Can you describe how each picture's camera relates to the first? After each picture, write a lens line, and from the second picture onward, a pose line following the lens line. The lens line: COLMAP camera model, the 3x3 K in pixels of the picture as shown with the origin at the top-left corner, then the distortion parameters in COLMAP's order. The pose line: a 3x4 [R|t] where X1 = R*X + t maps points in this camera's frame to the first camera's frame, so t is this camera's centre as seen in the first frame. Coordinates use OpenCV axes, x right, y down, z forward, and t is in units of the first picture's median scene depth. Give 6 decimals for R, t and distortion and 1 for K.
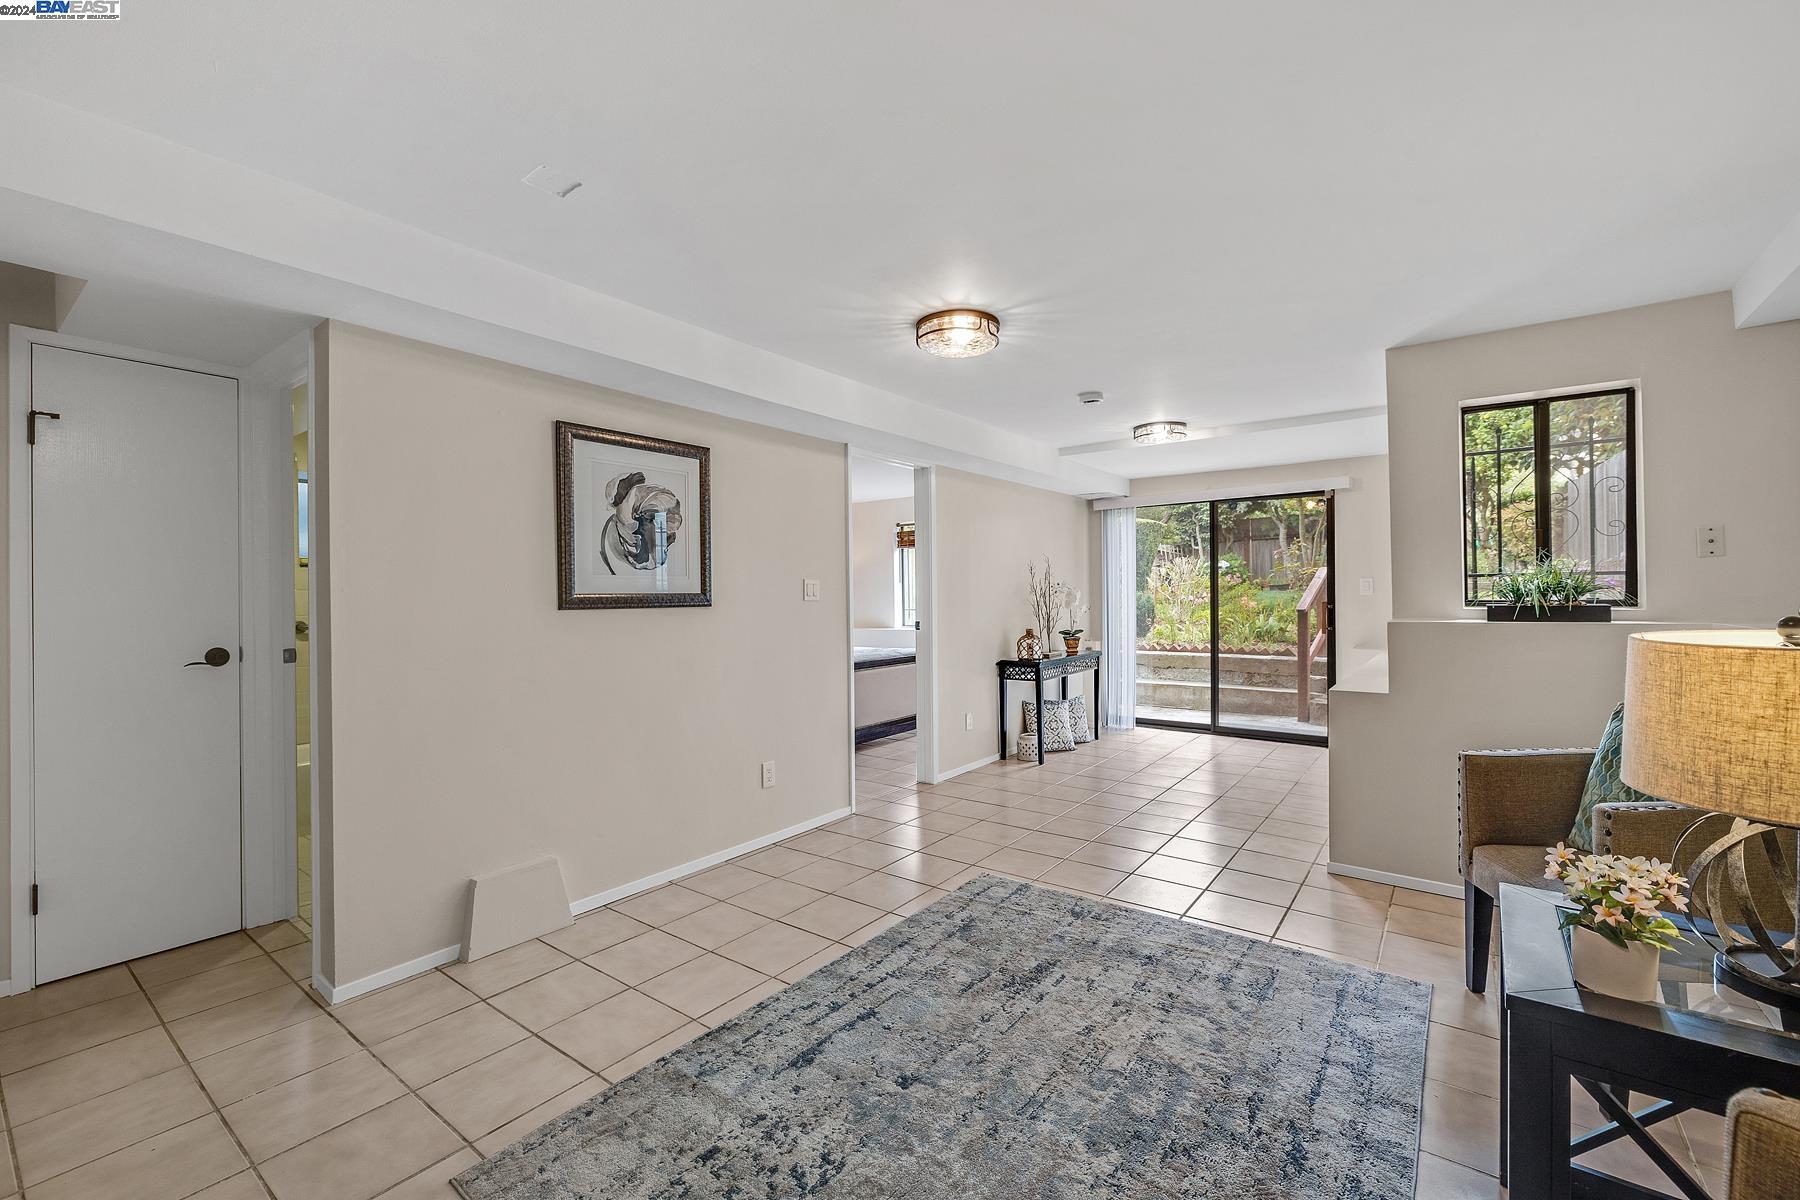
lens RADIAL K [[757.8, 0, 897.6], [0, 757.8, 594.3], [0, 0, 1]] dist [0.002218, -0.000771]
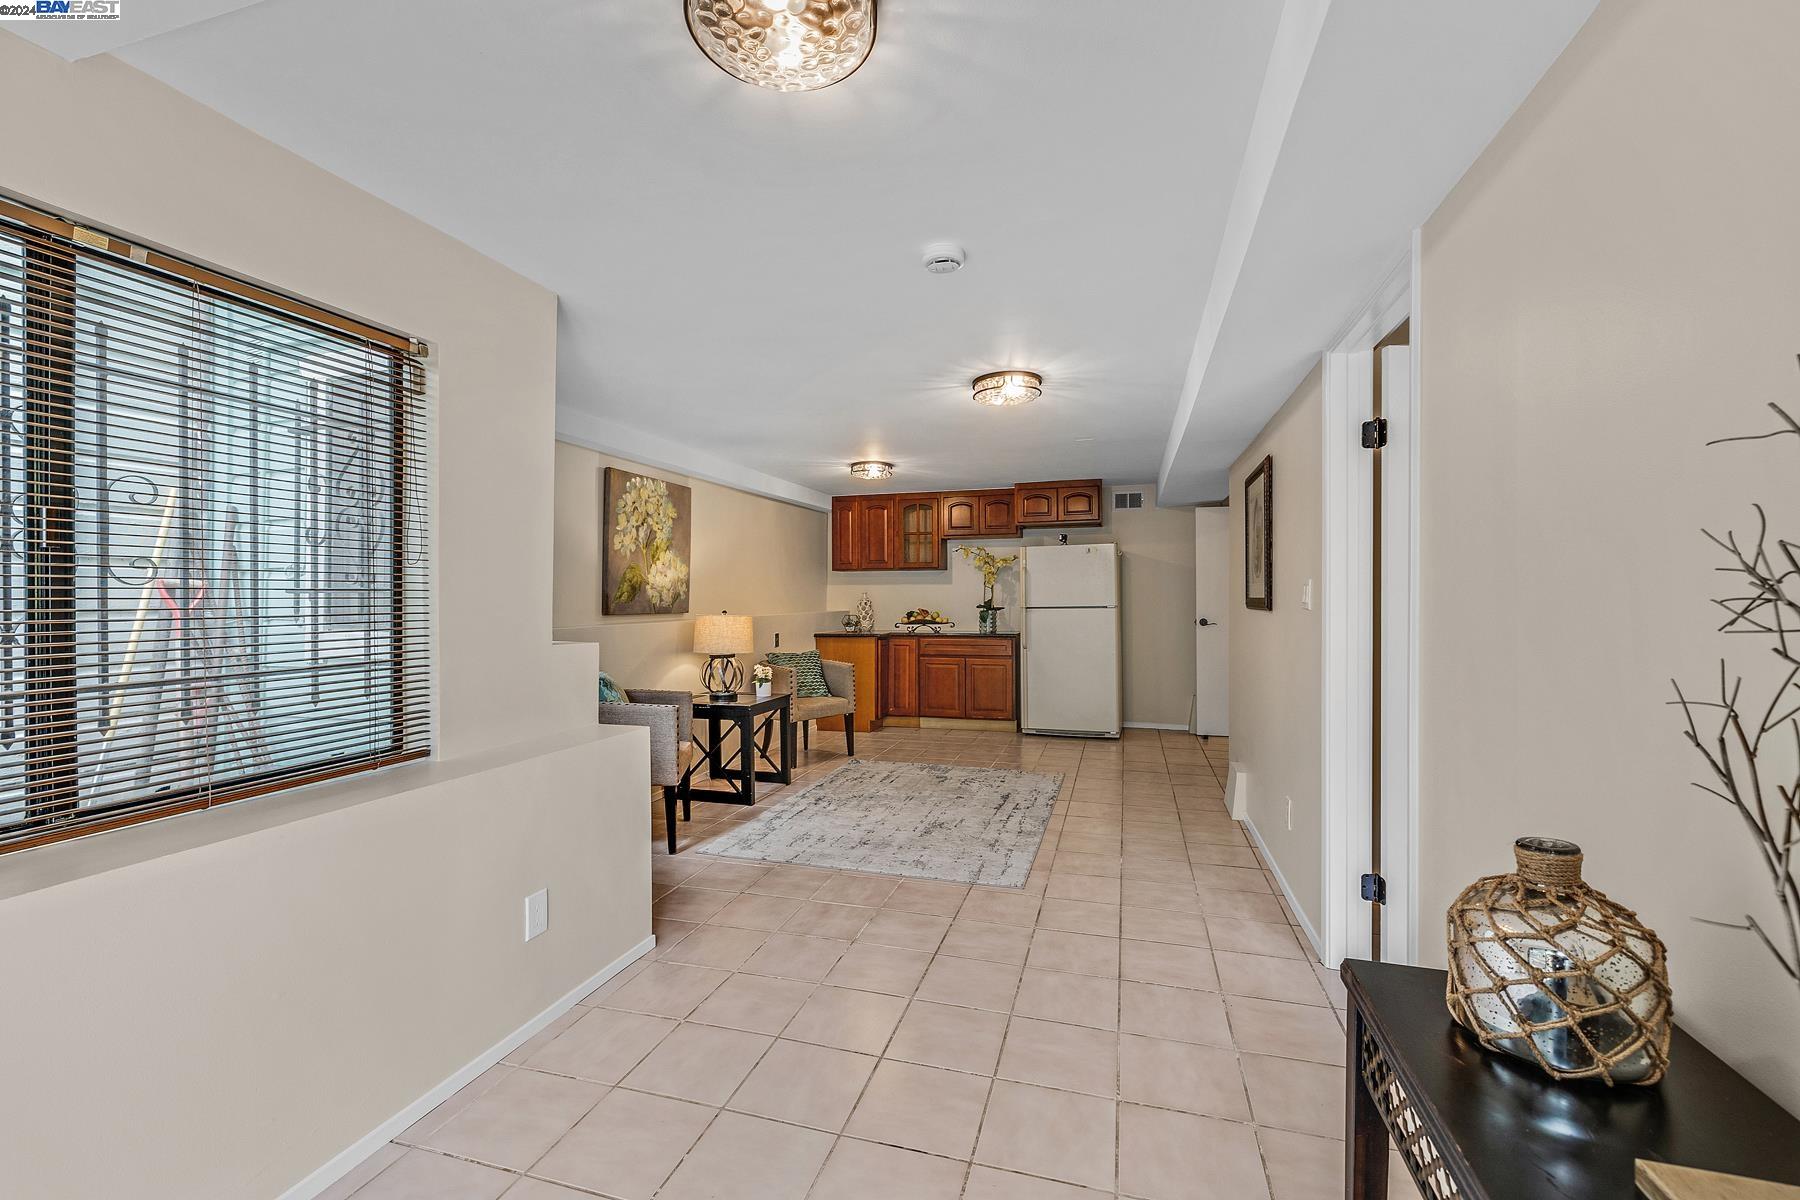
lens RADIAL K [[757.8, 0, 899.5], [0, 757.8, 598.5], [0, 0, 1]] dist [0.002218, -0.000771]
pose [[-0.938231, 0.018404, -0.345520, 0.842420], [0.015804, 0.999822, 0.010339, -0.029753], [0.345649, 0.004240, -0.938354, 2.634972]]
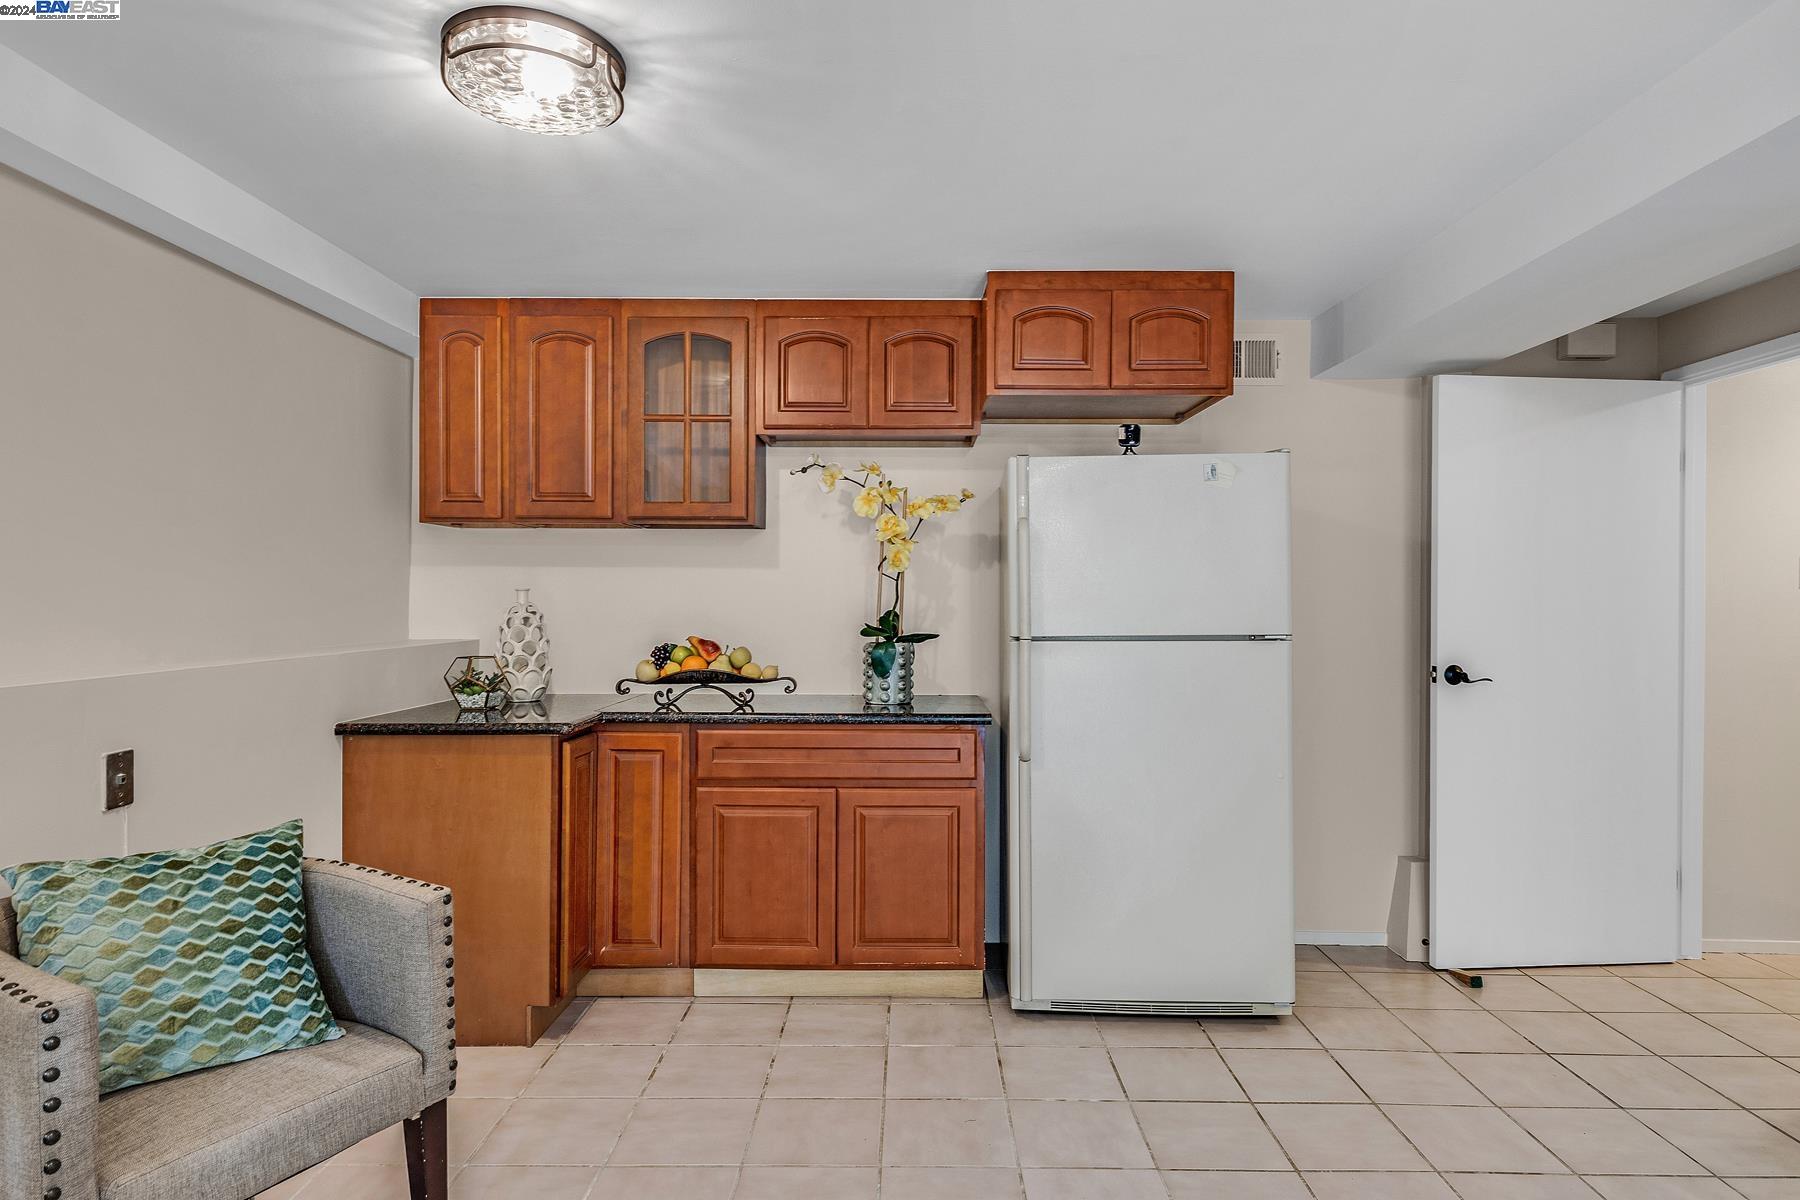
lens RADIAL K [[1015.3, 0, 905.4], [0, 1015.3, 592.4], [0, 0, 1]] dist [-0.000562, 0.000654]
pose [[-0.801230, 0.010560, -0.598264, 0.529424], [0.006249, 0.999937, 0.009281, -0.029518], [0.598324, 0.003698, -0.801245, 1.725118]]
